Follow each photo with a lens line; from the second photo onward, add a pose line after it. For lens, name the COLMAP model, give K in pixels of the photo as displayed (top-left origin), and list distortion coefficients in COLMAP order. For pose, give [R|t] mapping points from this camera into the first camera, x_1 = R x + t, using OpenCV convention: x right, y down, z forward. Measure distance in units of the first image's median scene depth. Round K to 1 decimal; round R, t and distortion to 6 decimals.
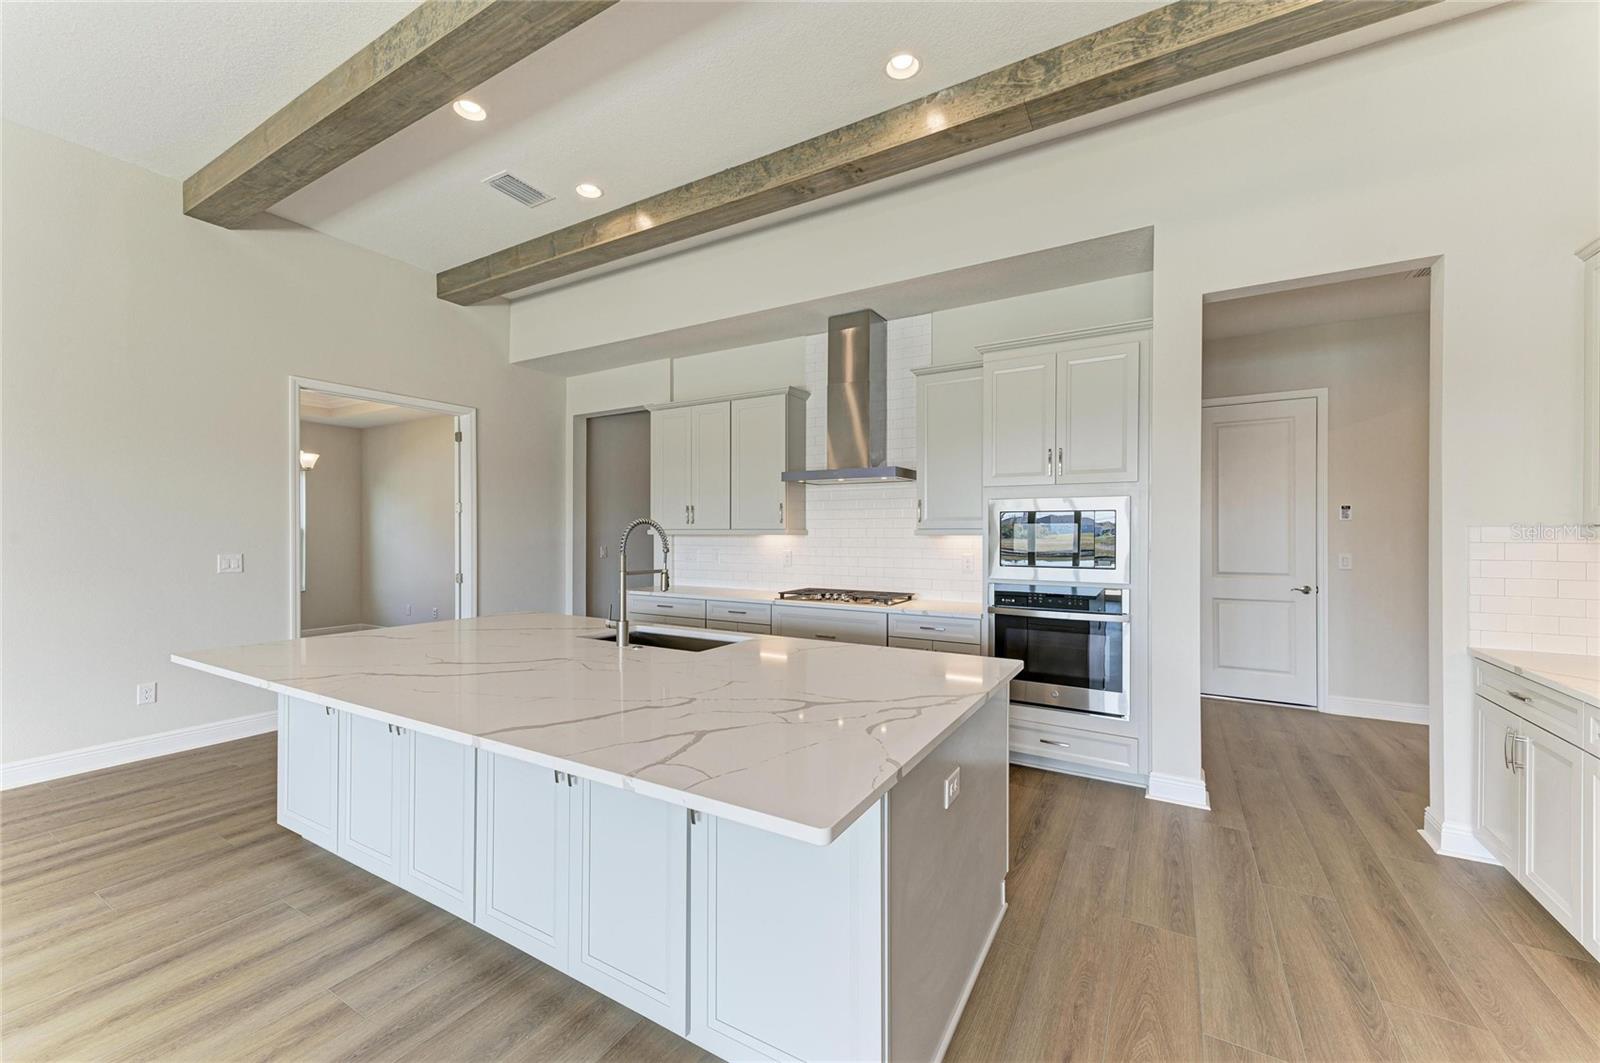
lens RADIAL K [[625.1, 0, 798.1], [0, 625.1, 538.0], [0, 0, 1]] dist [0.016988, 0.000196]
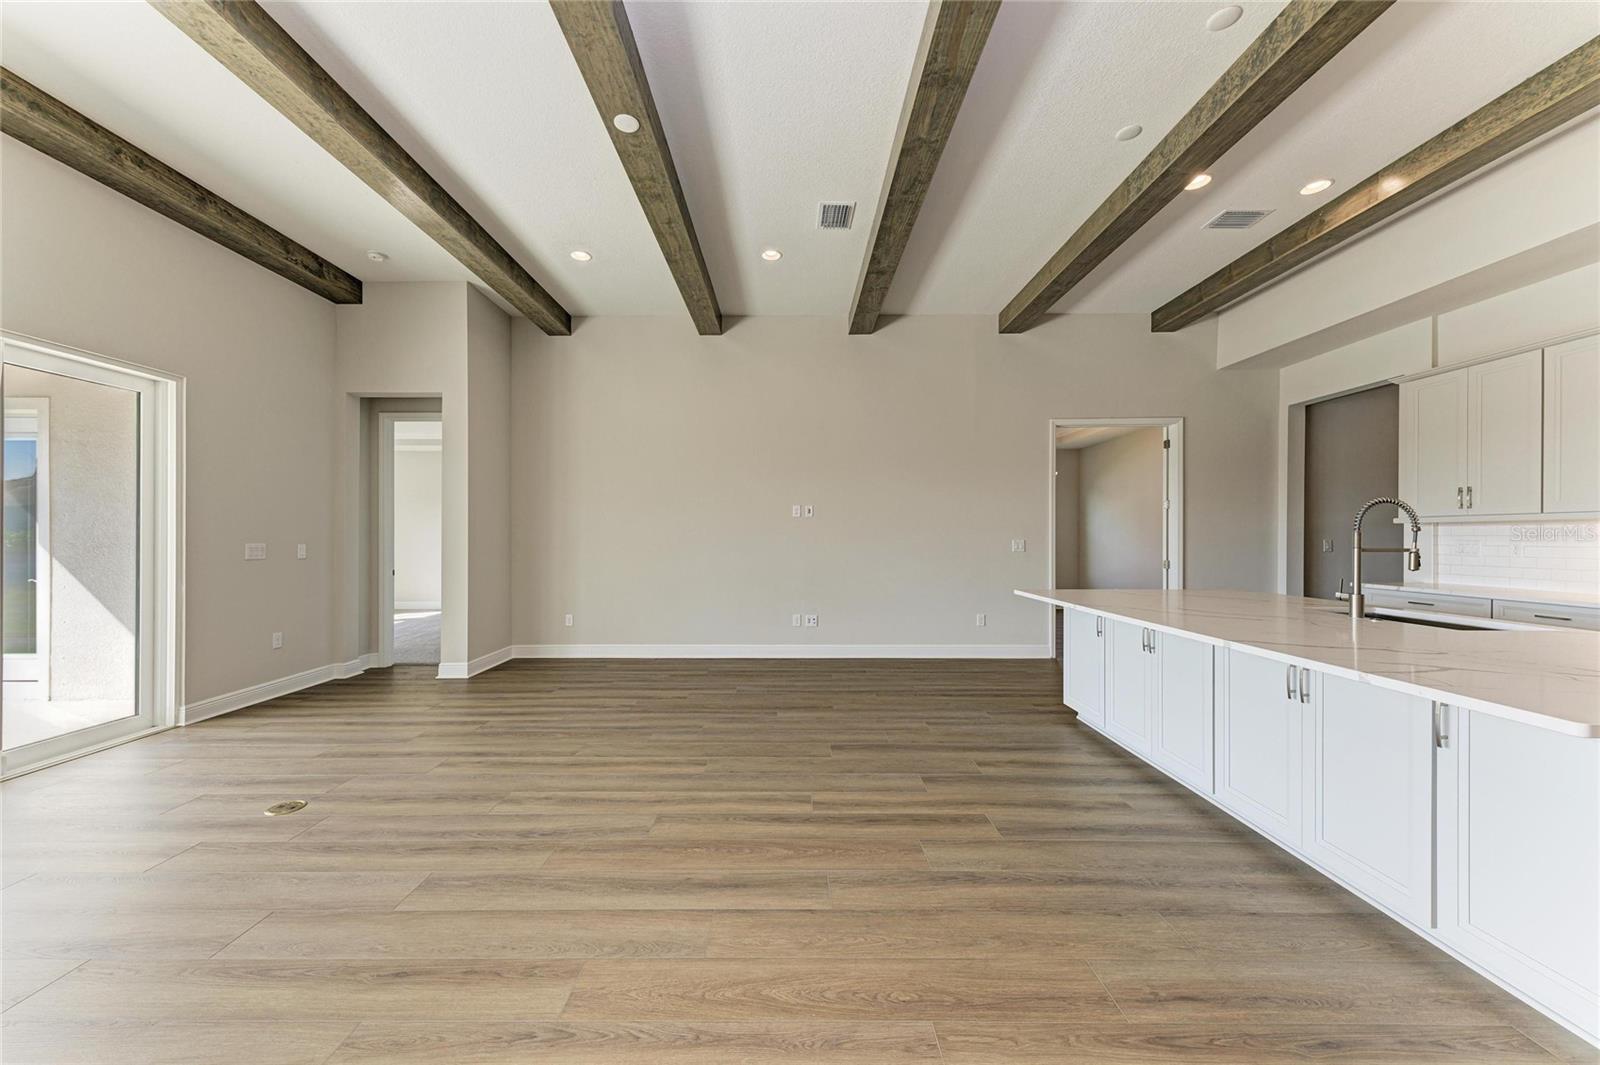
lens RADIAL K [[581.4, 0, 788.3], [0, 581.4, 540.6], [0, 0, 1]] dist [0.020556, -0.006856]
pose [[0.507277, 0.002786, -0.861779, 0.062442], [-0.003230, 0.999994, 0.001331, 0.027839], [0.861777, 0.002108, 0.507283, -0.229794]]
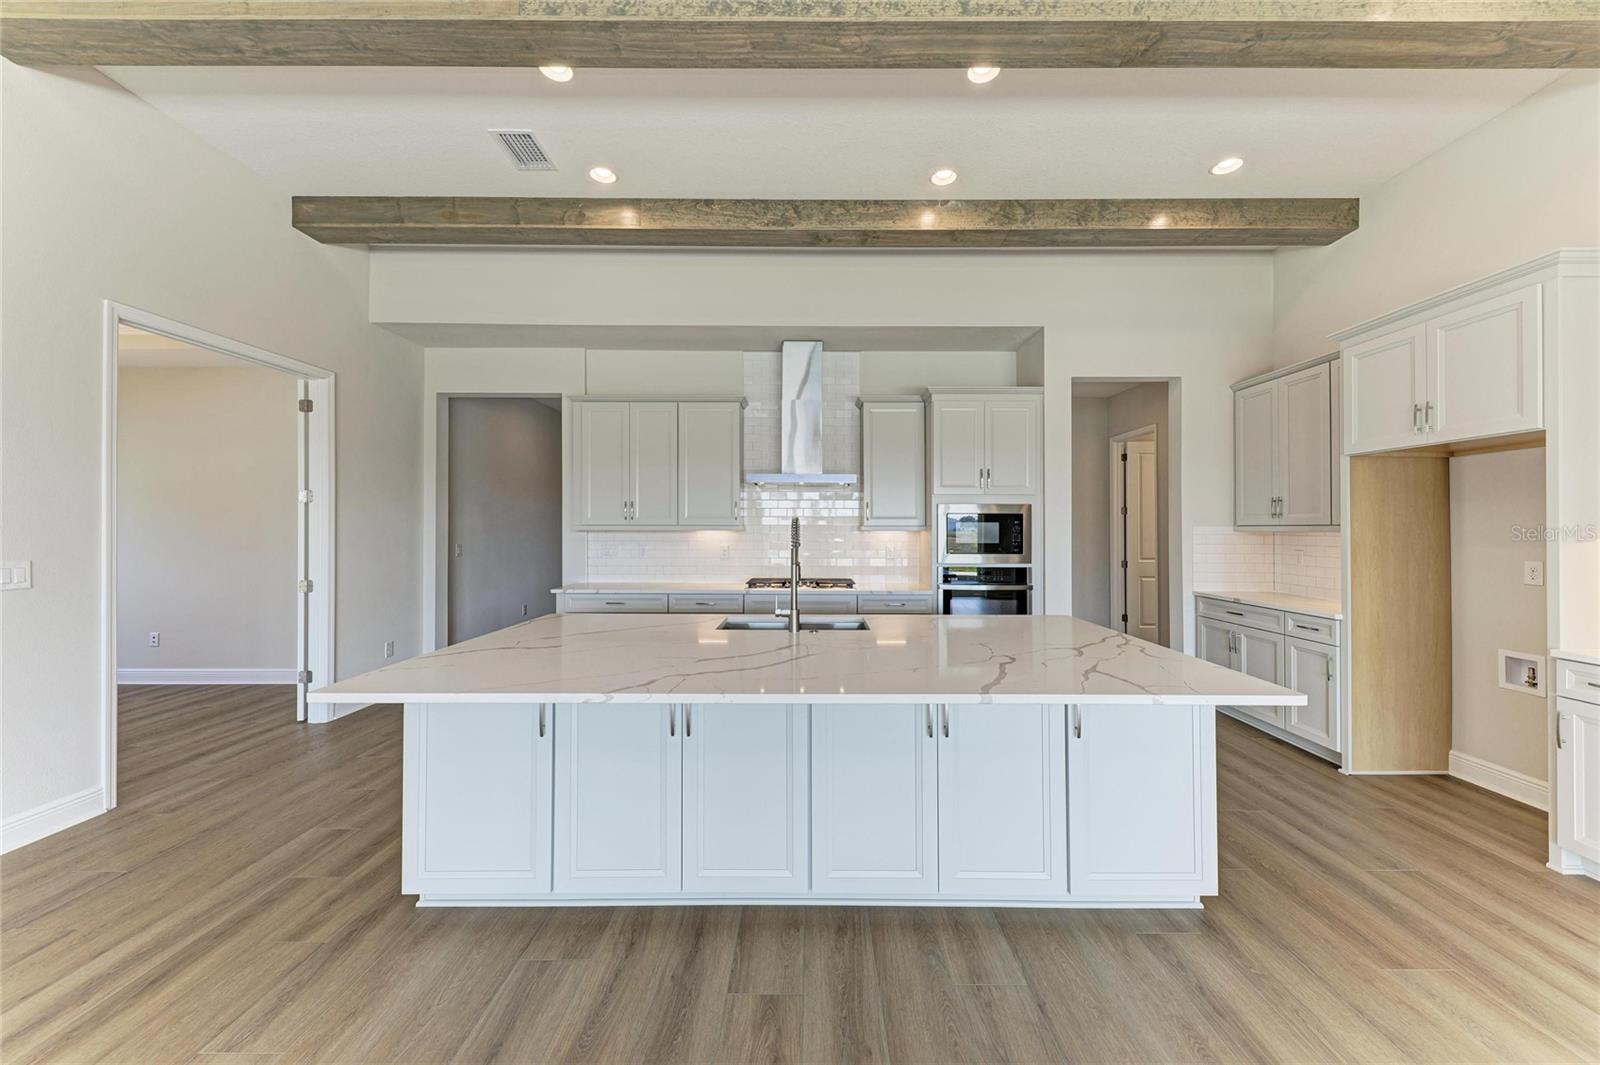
lens RADIAL K [[577.5, 0, 816.0], [0, 577.5, 525.7], [0, 0, 1]] dist [0.021255, -0.006681]
pose [[0.859718, 0.003479, 0.510757, -0.506535], [0.004210, 0.999895, -0.013899, 0.001506], [-0.510752, 0.014099, 0.859613, 0.070249]]
